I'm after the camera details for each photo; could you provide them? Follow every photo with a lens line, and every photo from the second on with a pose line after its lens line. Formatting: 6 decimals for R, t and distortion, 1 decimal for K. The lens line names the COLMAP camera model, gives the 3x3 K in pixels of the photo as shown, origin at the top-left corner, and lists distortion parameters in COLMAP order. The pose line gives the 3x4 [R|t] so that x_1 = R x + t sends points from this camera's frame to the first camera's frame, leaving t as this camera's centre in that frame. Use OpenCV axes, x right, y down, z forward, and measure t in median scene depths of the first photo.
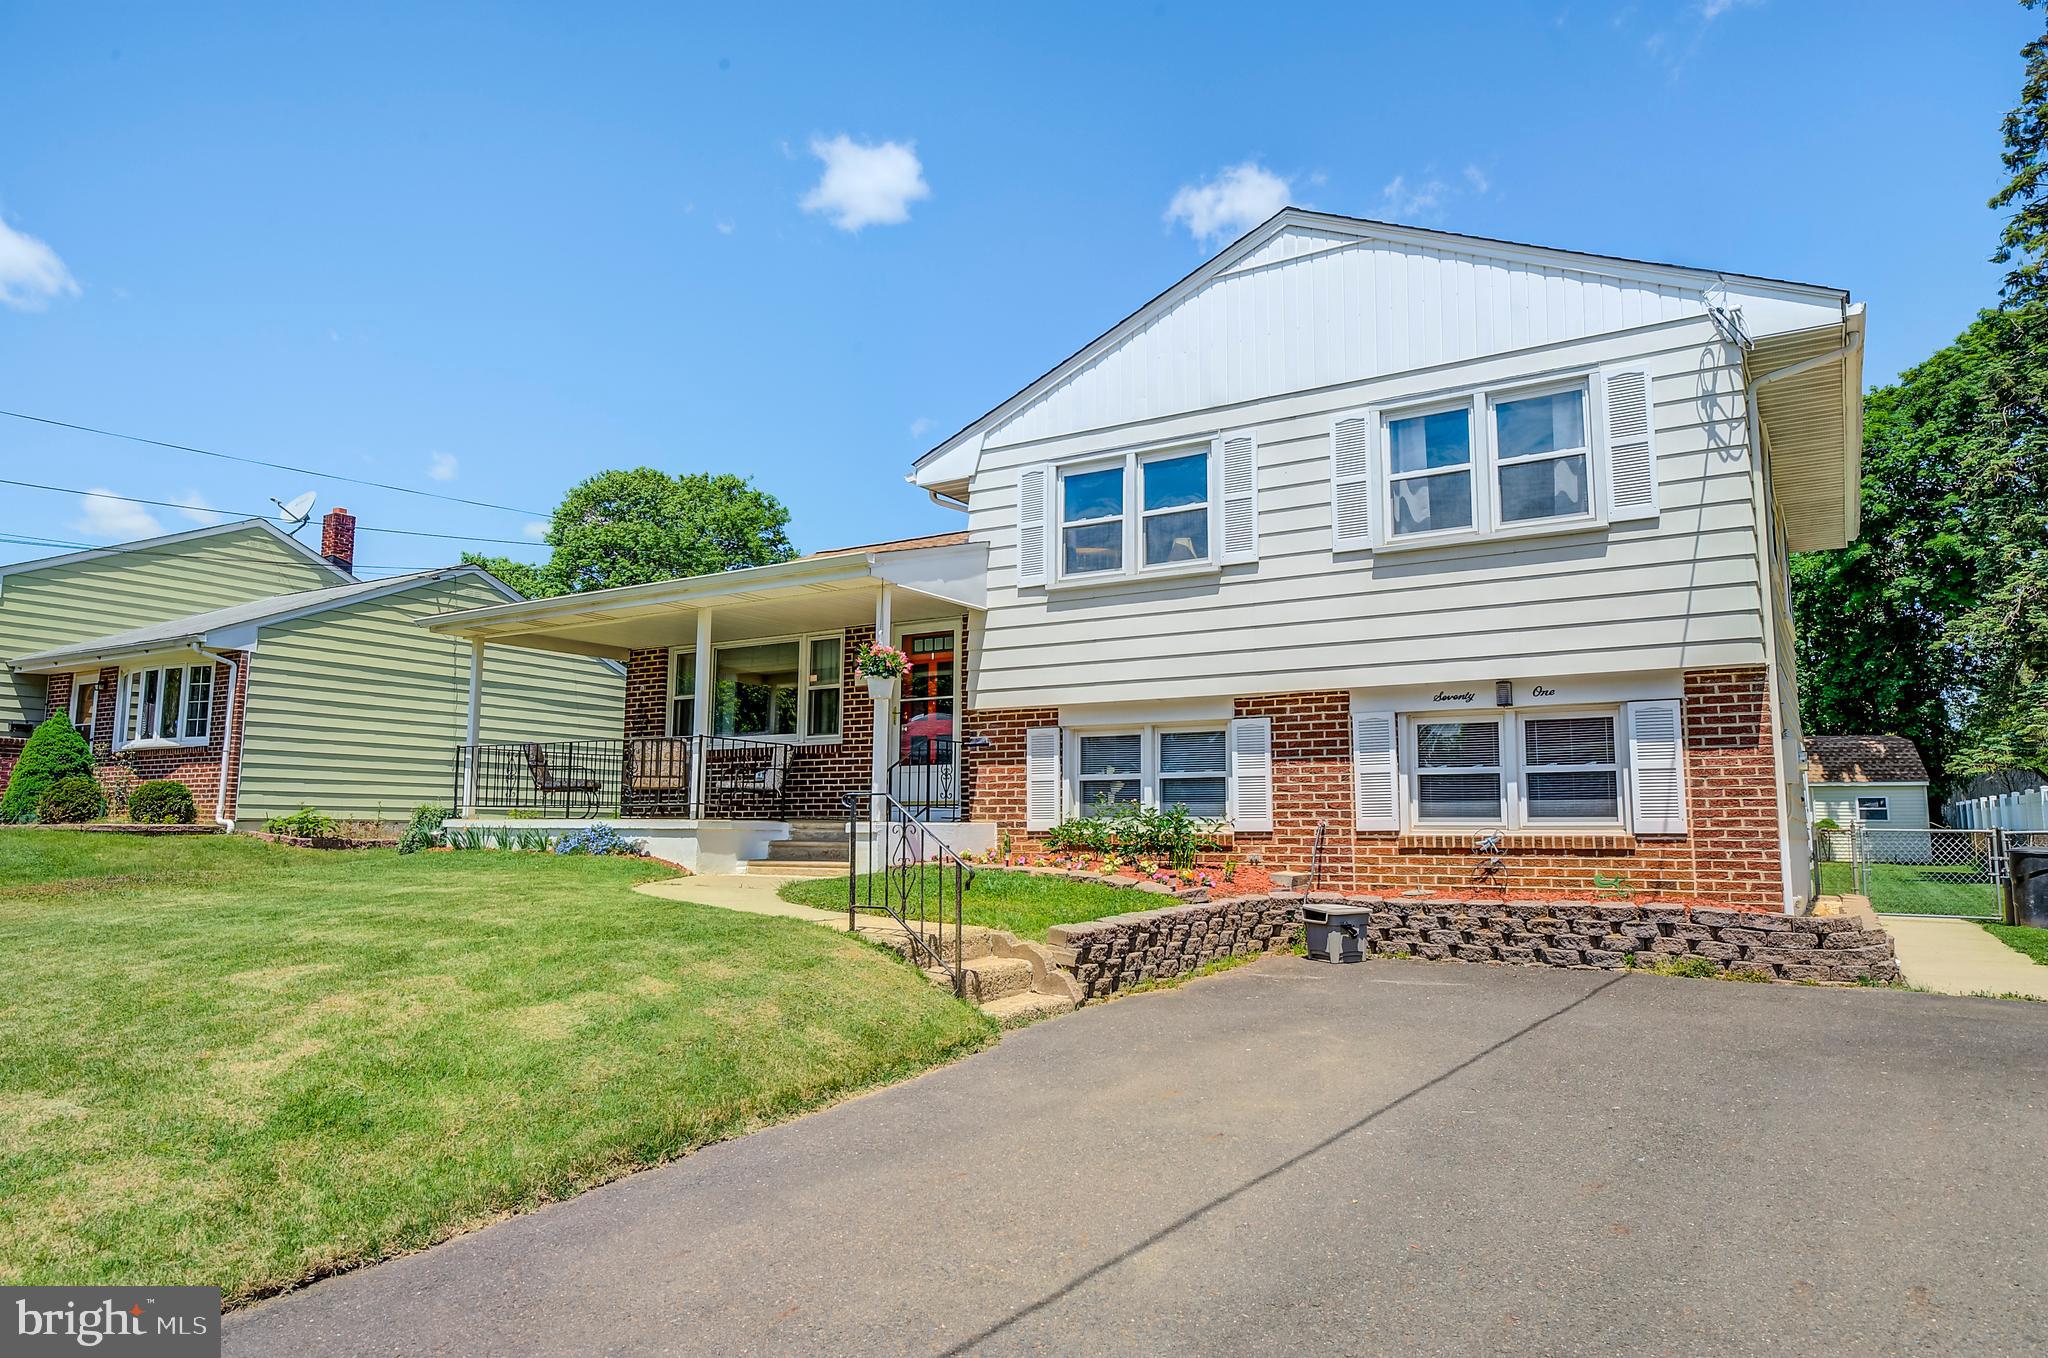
lens RADIAL K [[1308.4, 0, 1024.0], [0, 1308.4, 679.0], [0, 0, 1]] dist [0.003448, 0.000566]
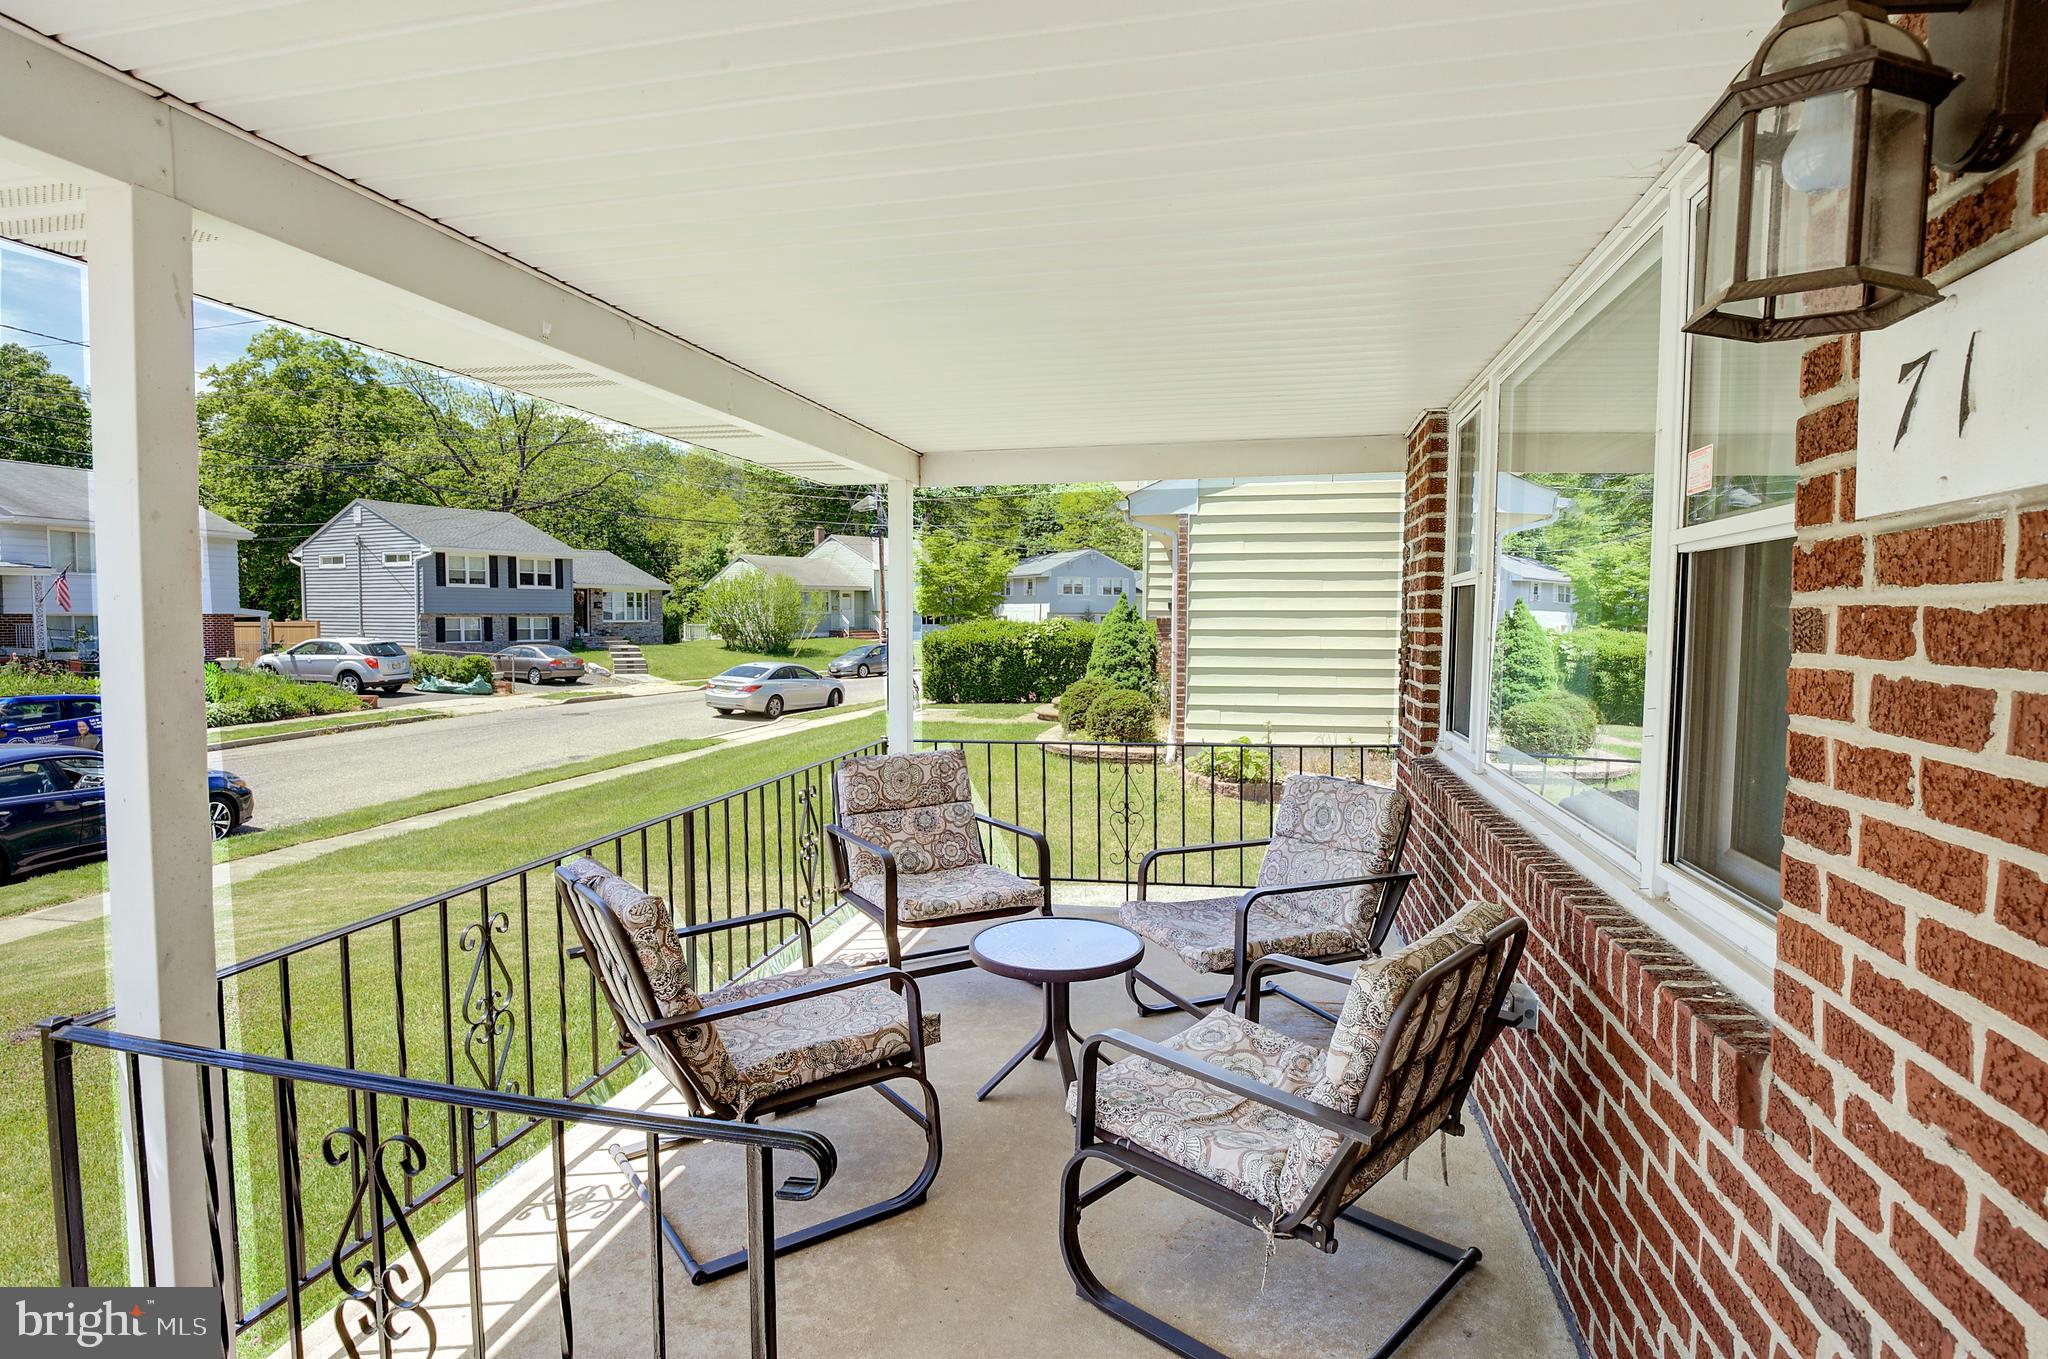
lens RADIAL K [[1069.5, 0, 1024.0], [0, 1069.5, 679.5], [0, 0, 1]] dist [-0.000159, -0.000001]
pose [[0.333565, 0.053294, -0.941219, -0.098560], [0.113209, 0.988911, 0.096115, 0.003202], [0.935905, -0.138615, 0.323833, 1.173582]]
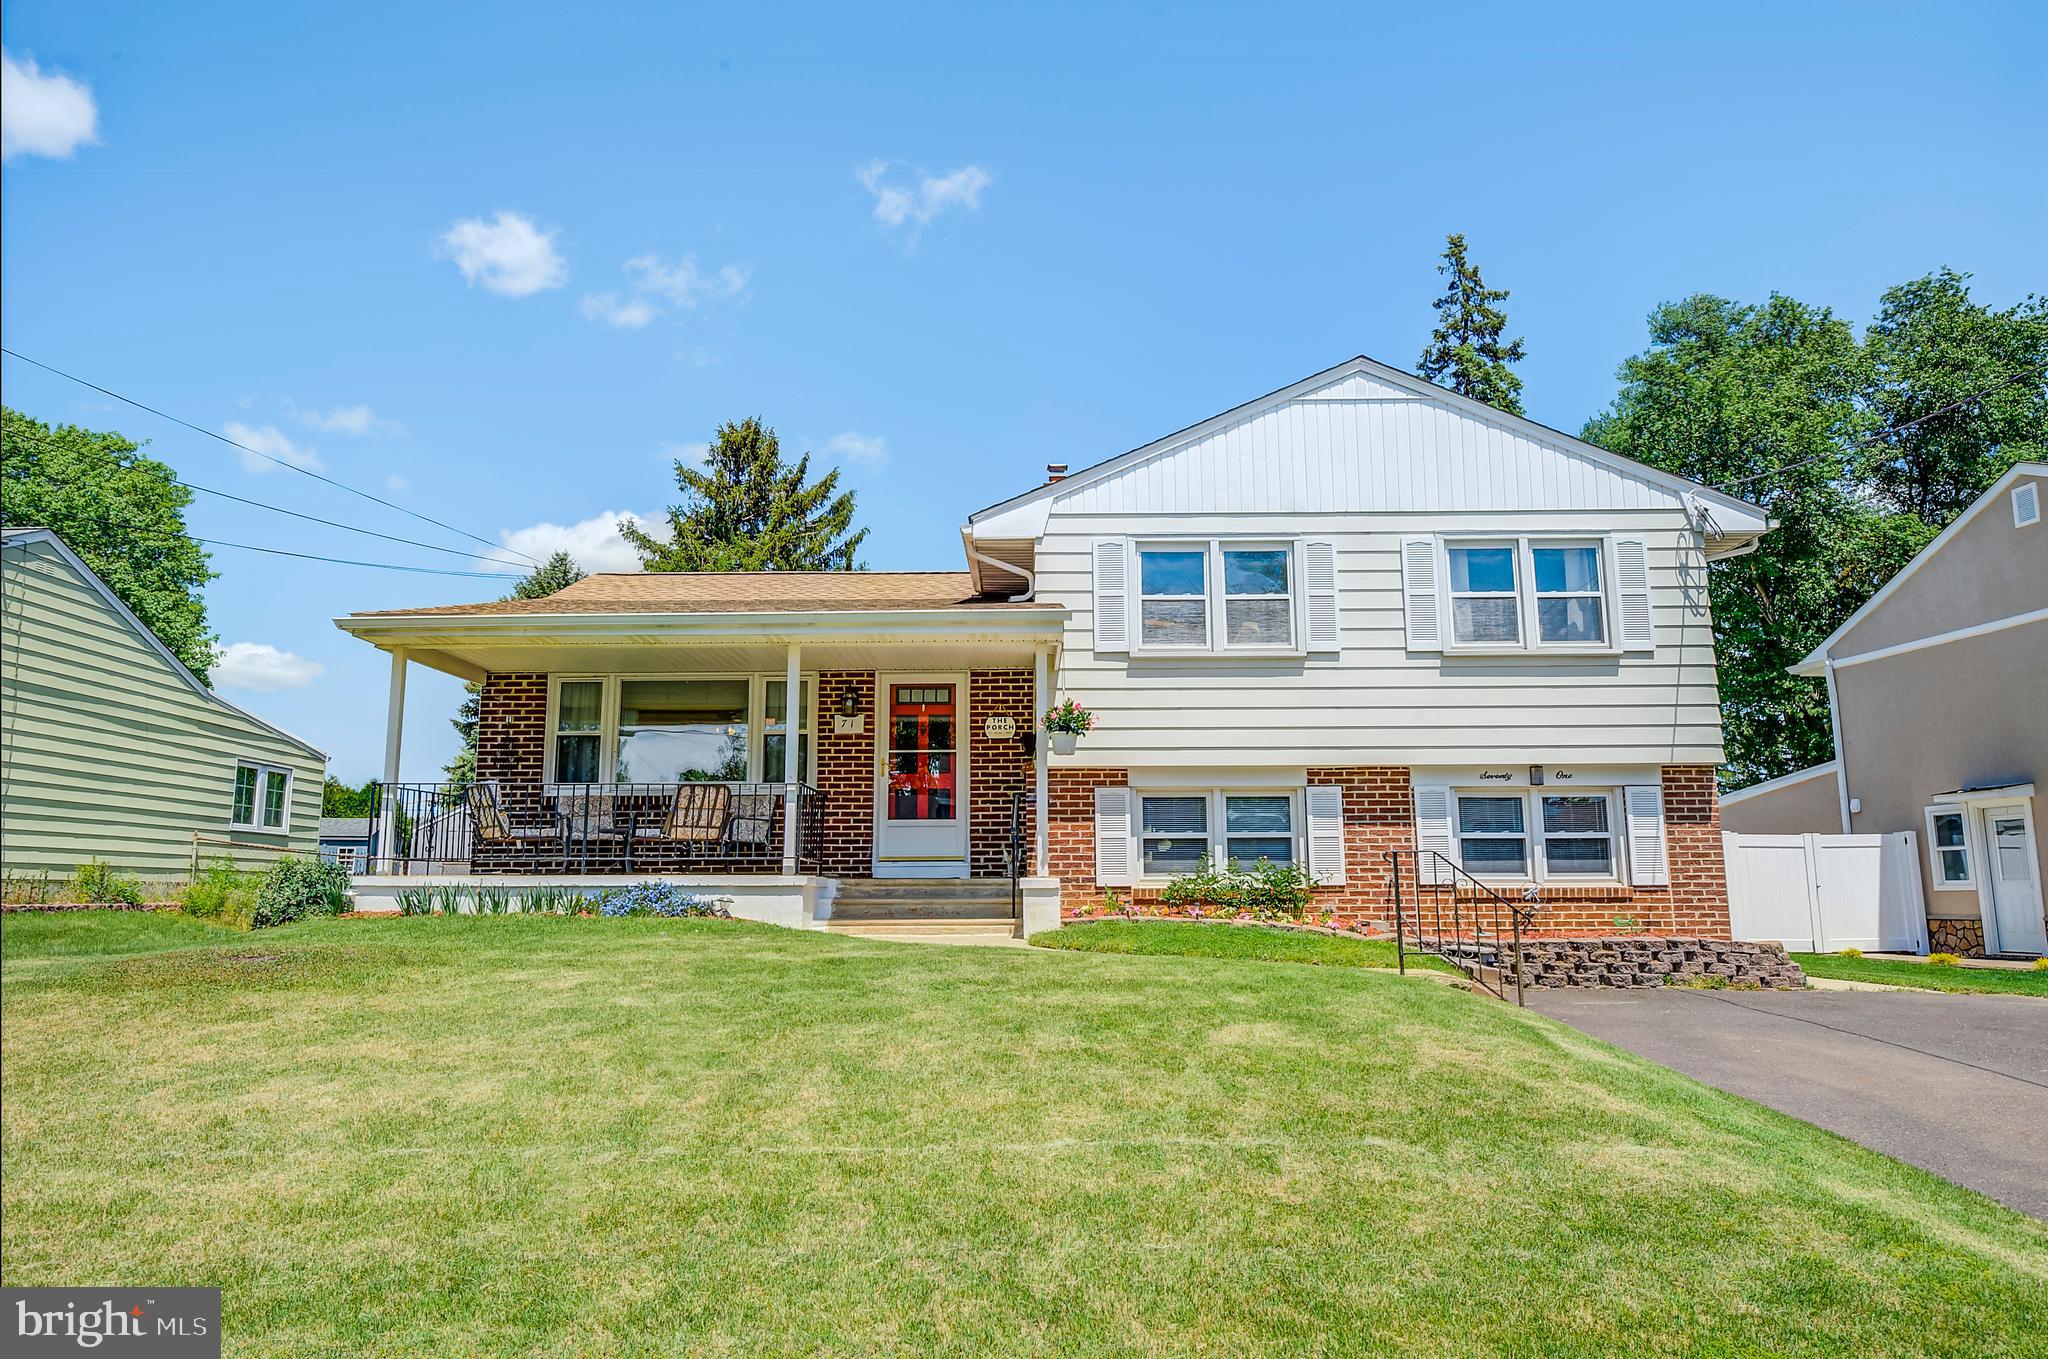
lens RADIAL K [[1332.0, 0, 1024.0], [0, 1332.0, 679.5], [0, 0, 1]] dist [0.005718, 0.000043]
pose [[0.849434, 0.075469, 0.522270, -0.661765], [-0.055260, 0.997000, -0.054193, 0.014168], [-0.524793, 0.017173, 0.851057, 0.138711]]
